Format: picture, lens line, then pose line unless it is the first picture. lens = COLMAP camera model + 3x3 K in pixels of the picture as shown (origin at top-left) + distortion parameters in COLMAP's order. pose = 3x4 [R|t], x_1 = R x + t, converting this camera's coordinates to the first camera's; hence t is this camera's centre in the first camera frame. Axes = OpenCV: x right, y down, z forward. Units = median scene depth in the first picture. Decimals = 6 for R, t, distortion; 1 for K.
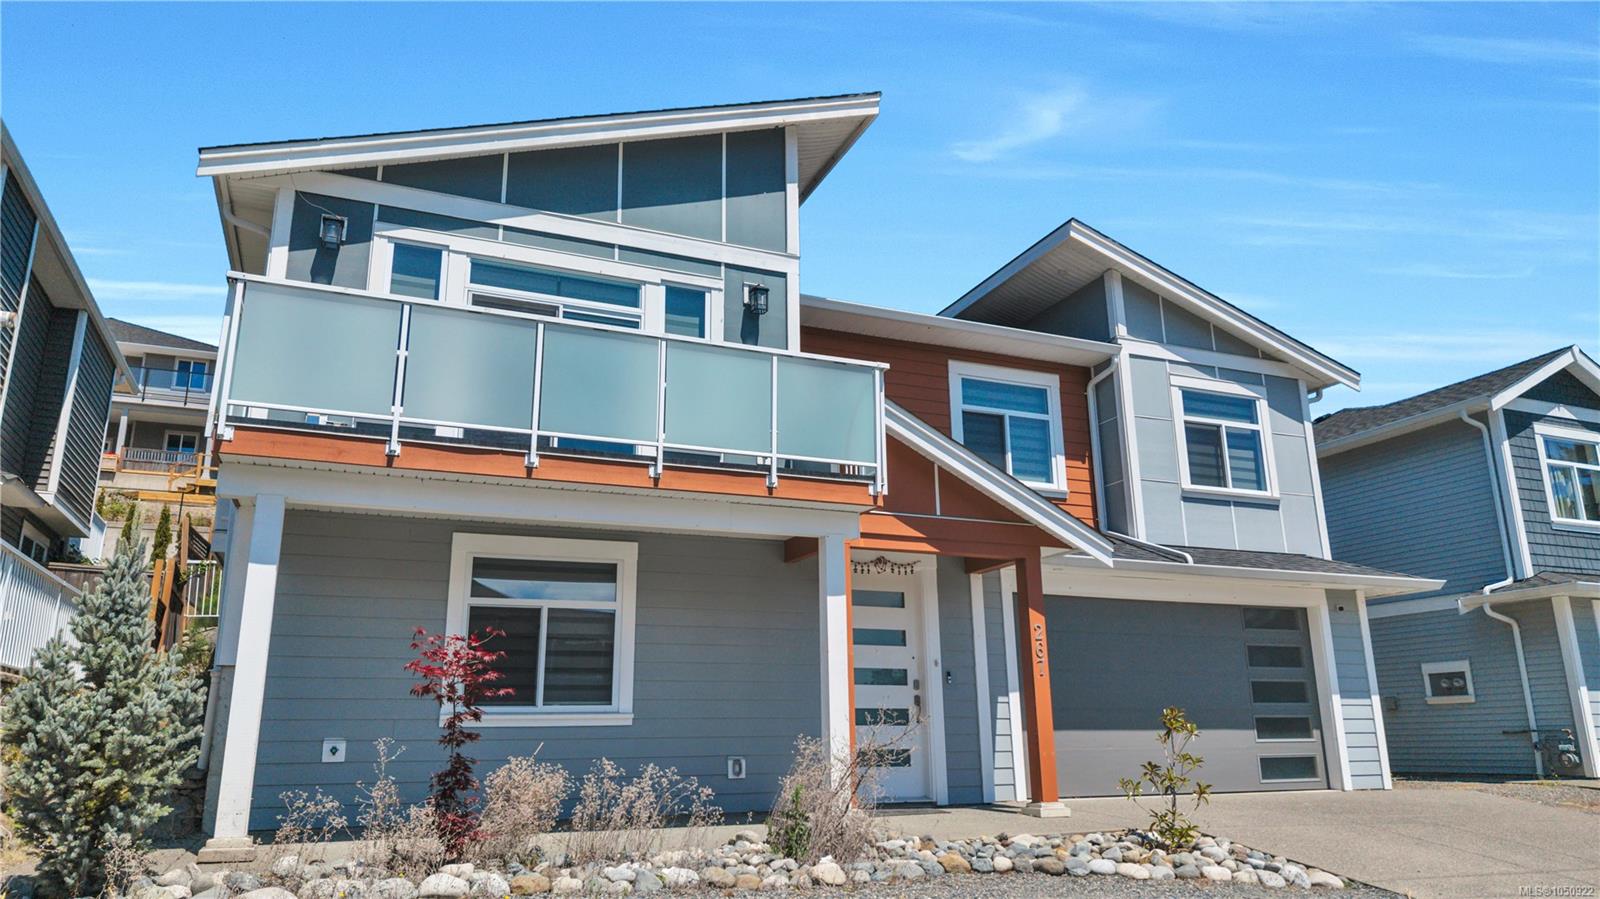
lens RADIAL K [[1087.5, 0, 801.2], [0, 1087.5, 443.0], [0, 0, 1]] dist [0.001748, -0.002712]
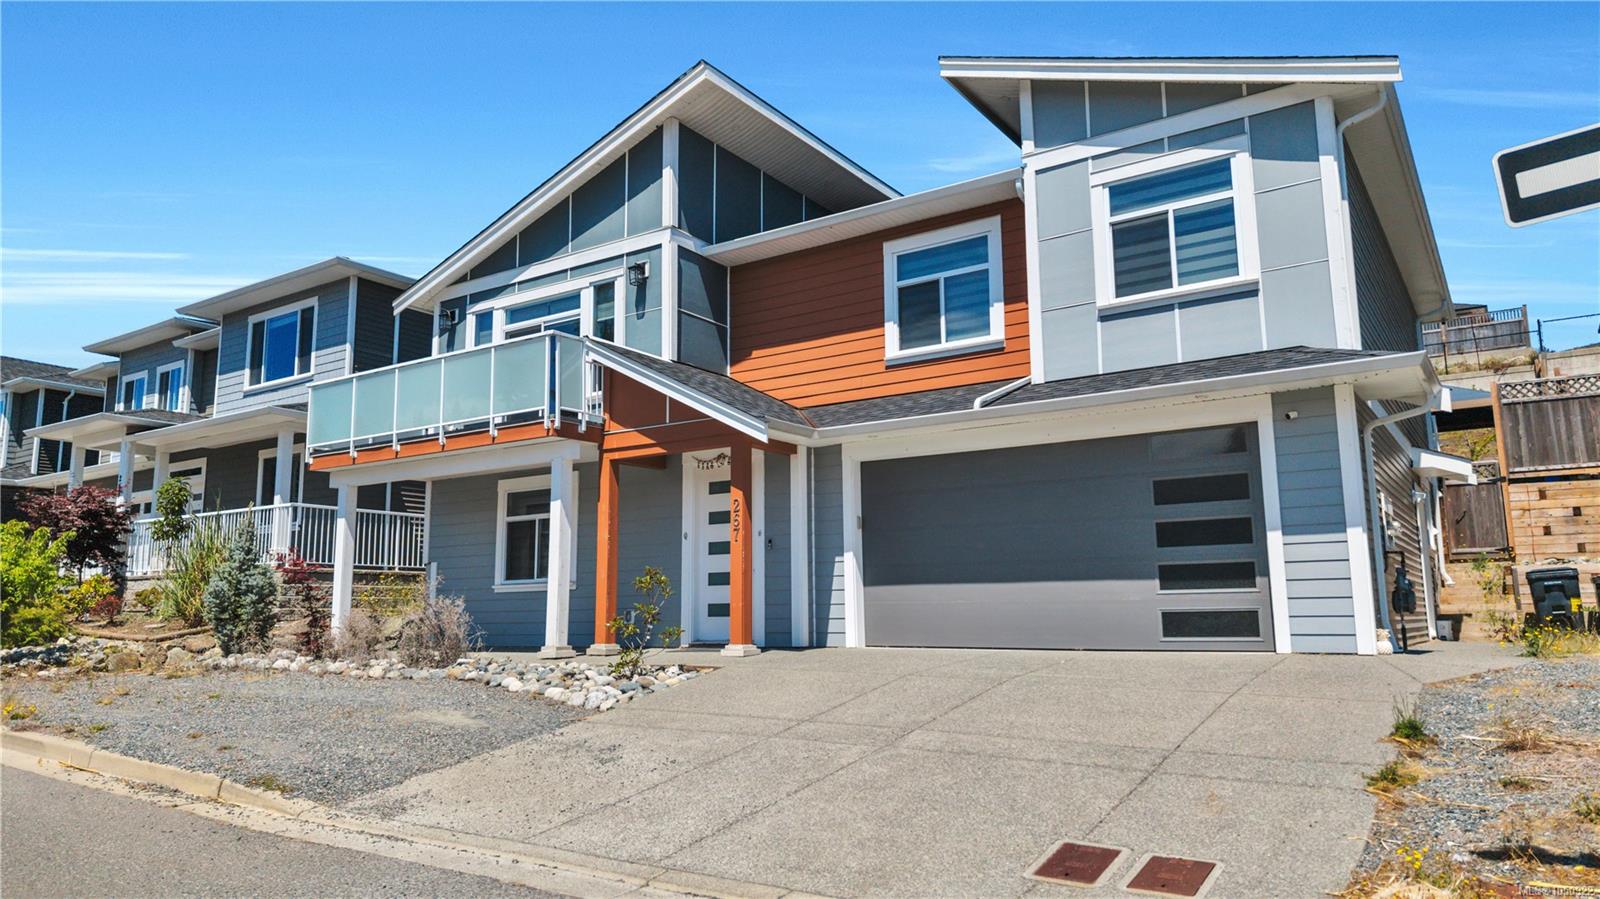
lens RADIAL K [[1074.0, 0, 800.0], [0, 1074.0, 449.5], [0, 0, 1]] dist [0.004207, -0.003700]
pose [[0.541998, -0.125666, -0.830931, 0.972988], [0.227695, 0.973732, 0.001258, 0.102807], [0.808945, -0.189881, 0.556375, 0.335905]]
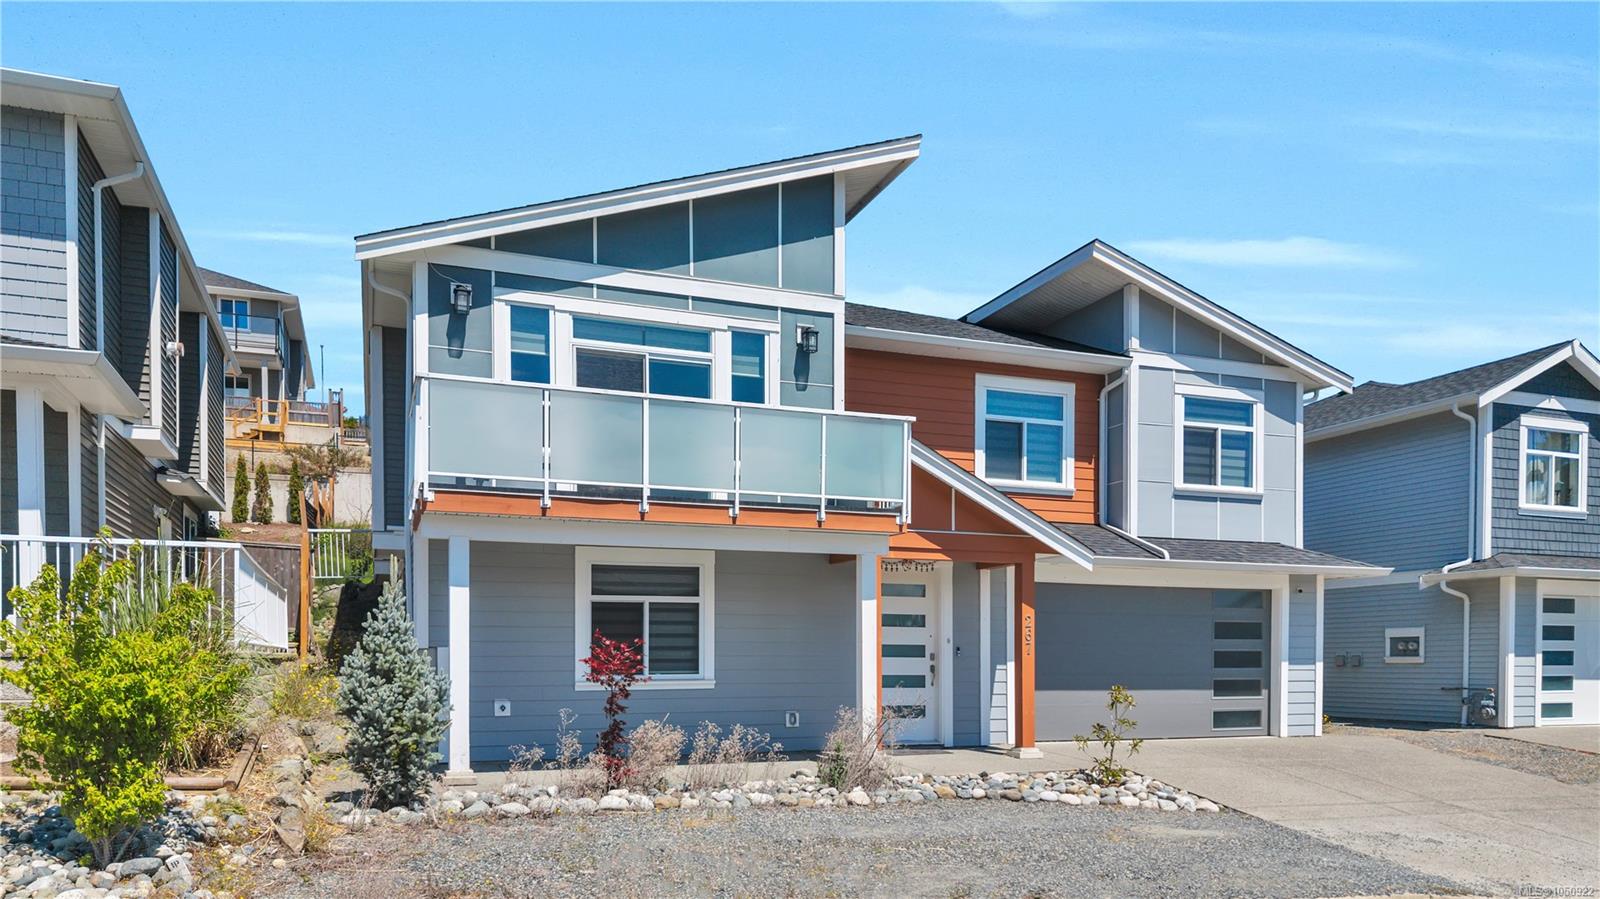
lens RADIAL K [[1122.4, 0, 801.6], [0, 1122.4, 682.4], [0, 0, 1]] dist [0.004803, -0.004784]
pose [[0.999208, 0.010790, -0.038290, 0.002126], [0.000409, 0.959677, 0.281106, -0.101676], [0.039779, -0.280899, 0.958913, -0.234129]]
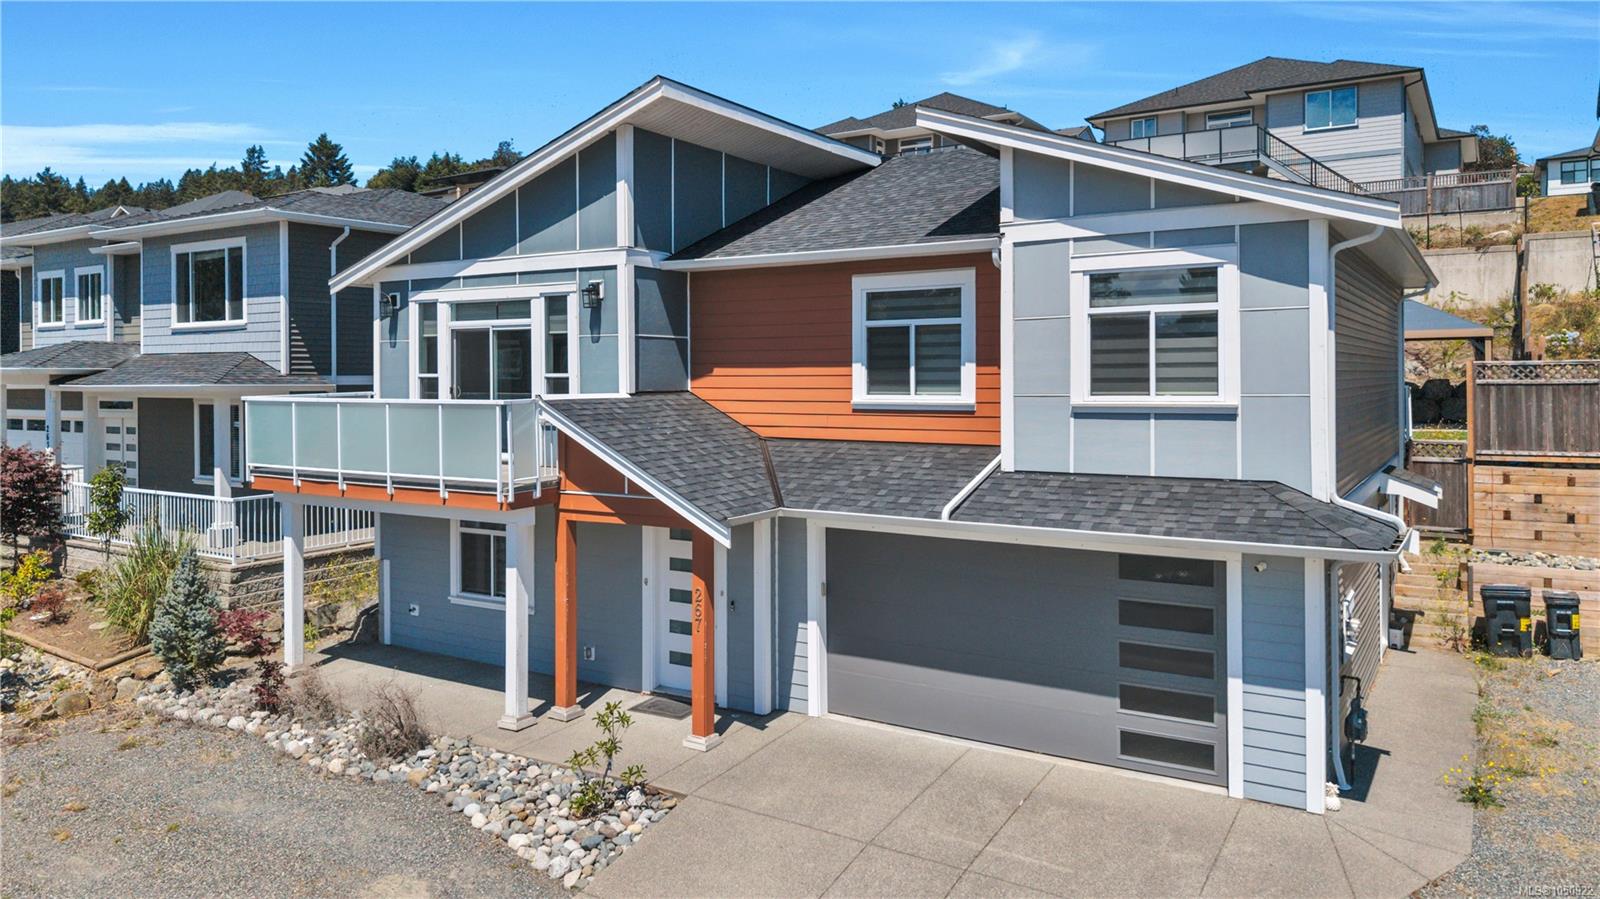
lens RADIAL K [[1108.0, 0, 801.9], [0, 1108.0, 372.1], [0, 0, 1]] dist [0.003763, -0.004377]
pose [[0.571386, 0.005952, -0.820660, 0.985657], [0.218918, 0.962635, 0.159403, -0.171260], [0.790945, -0.270738, 0.548733, 0.403402]]
